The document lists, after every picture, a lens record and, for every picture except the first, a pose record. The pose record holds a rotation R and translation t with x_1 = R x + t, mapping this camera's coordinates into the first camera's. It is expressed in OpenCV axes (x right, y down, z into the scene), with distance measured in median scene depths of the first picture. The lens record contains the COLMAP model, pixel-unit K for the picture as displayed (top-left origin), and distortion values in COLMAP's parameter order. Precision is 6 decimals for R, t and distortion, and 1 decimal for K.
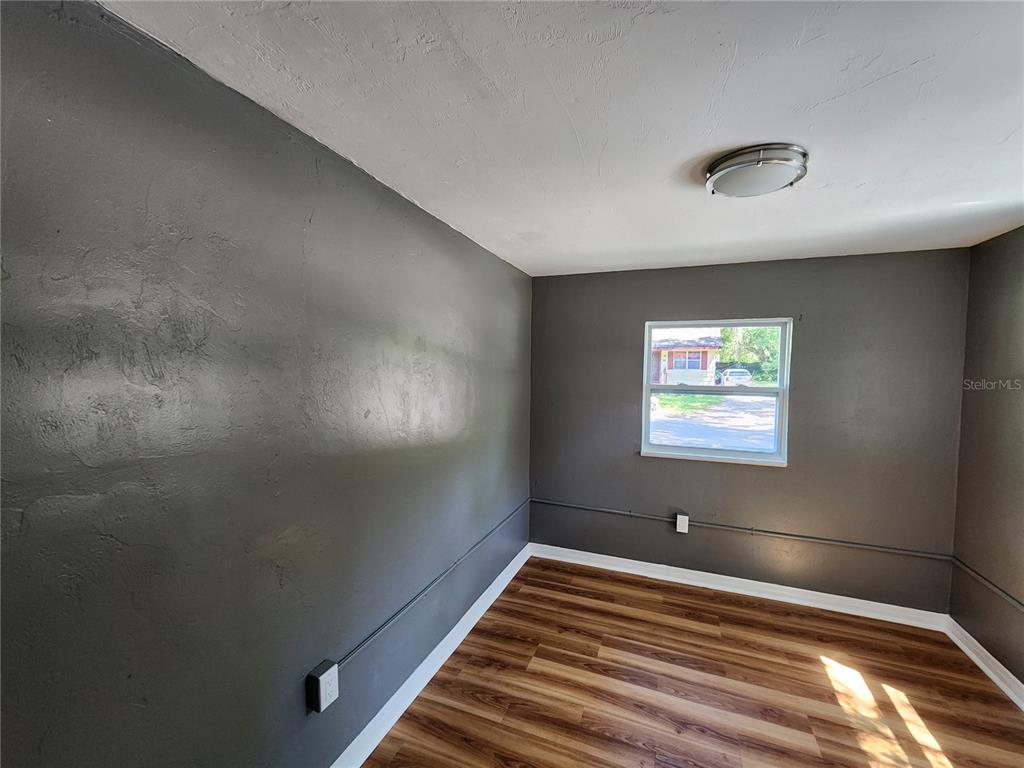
lens RADIAL K [[422.4, 0, 511.2], [0, 422.4, 387.2], [0, 0, 1]] dist [0.000555, -0.000044]
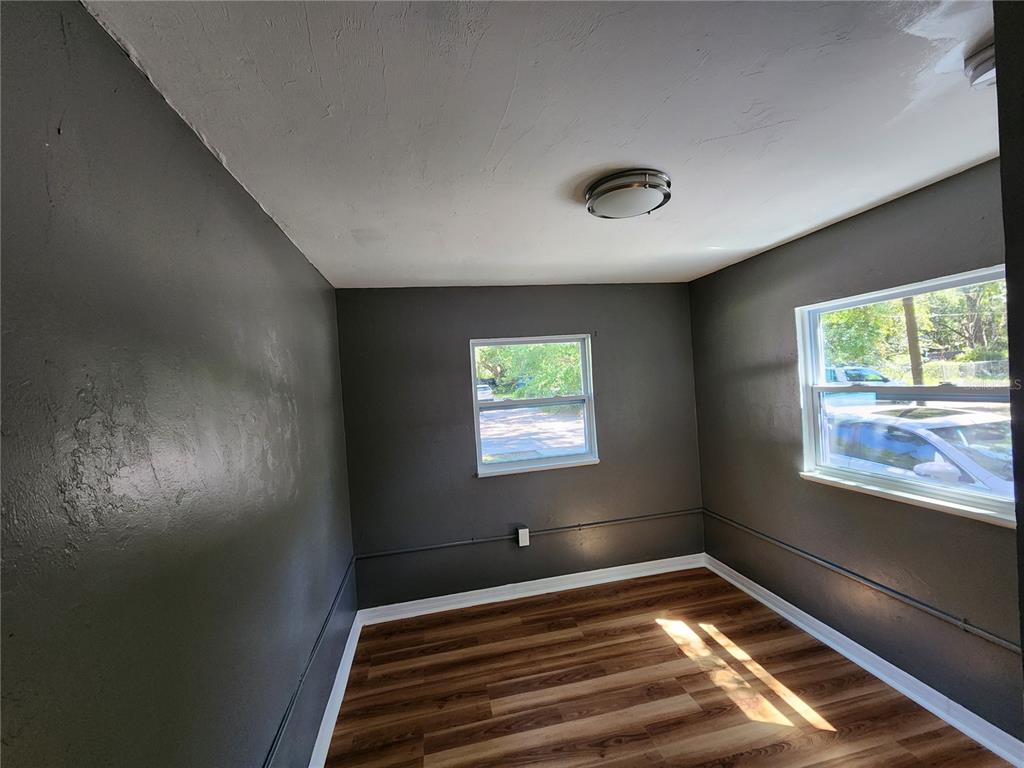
lens RADIAL K [[422.4, 0, 507.6], [0, 422.4, 386.8], [0, 0, 1]] dist [0.000555, -0.000044]
pose [[0.833287, -0.073637, 0.547914, -0.177286], [0.104698, 0.994174, -0.025616, -0.014590], [-0.542836, 0.078711, 0.836142, 0.171254]]
